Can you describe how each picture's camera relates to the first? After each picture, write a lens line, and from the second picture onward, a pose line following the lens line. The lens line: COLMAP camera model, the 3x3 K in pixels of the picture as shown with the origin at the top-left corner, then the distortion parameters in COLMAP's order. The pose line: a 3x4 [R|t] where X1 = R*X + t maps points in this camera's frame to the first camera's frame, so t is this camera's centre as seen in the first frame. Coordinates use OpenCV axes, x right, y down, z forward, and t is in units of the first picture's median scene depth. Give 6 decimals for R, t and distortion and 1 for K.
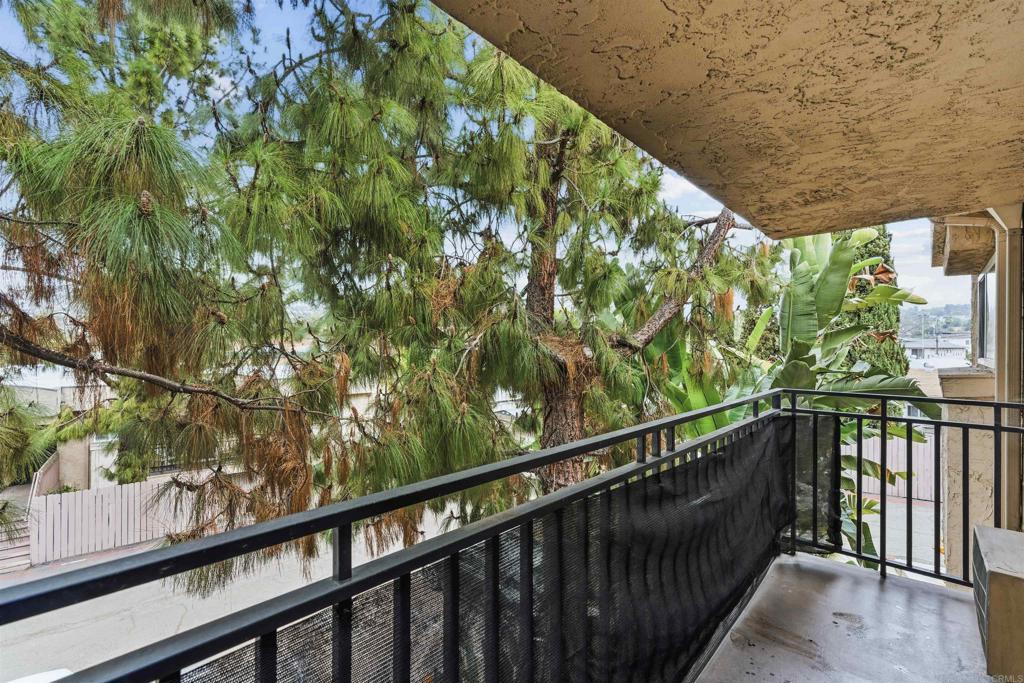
lens RADIAL K [[462.9, 0, 507.0], [0, 462.9, 340.8], [0, 0, 1]] dist [-0.000448, -0.000042]
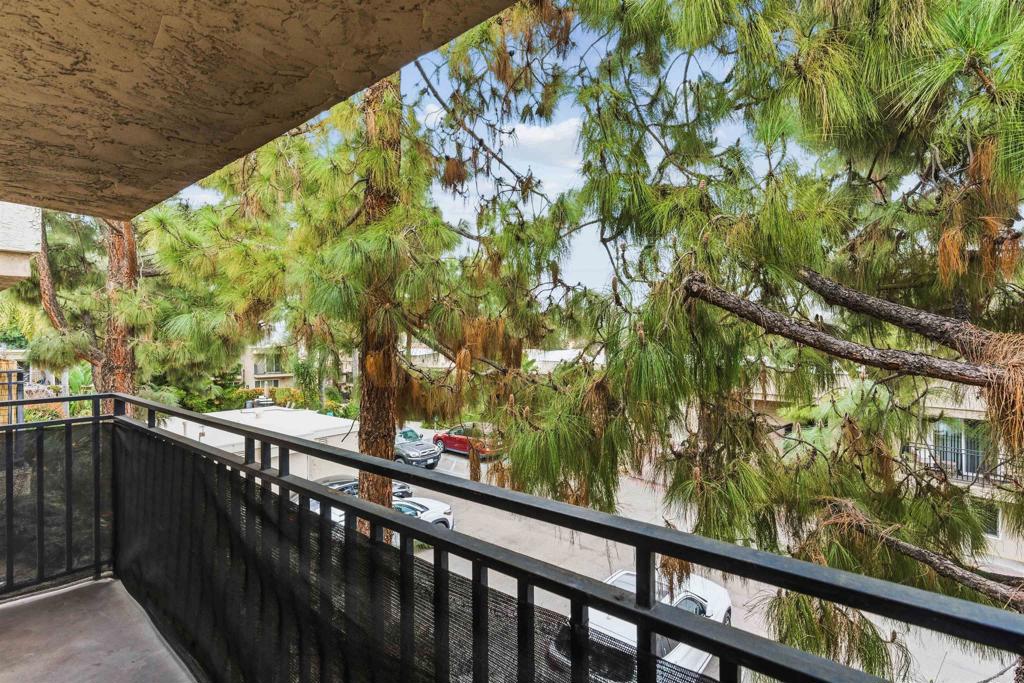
lens RADIAL K [[462.9, 0, 507.0], [0, 462.9, 340.8], [0, 0, 1]] dist [-0.000448, -0.000042]
pose [[0.078805, -0.025565, -0.996562, 1.223052], [-0.004013, 0.999655, -0.025962, 0.010730], [0.996882, 0.006045, 0.078675, 1.366870]]
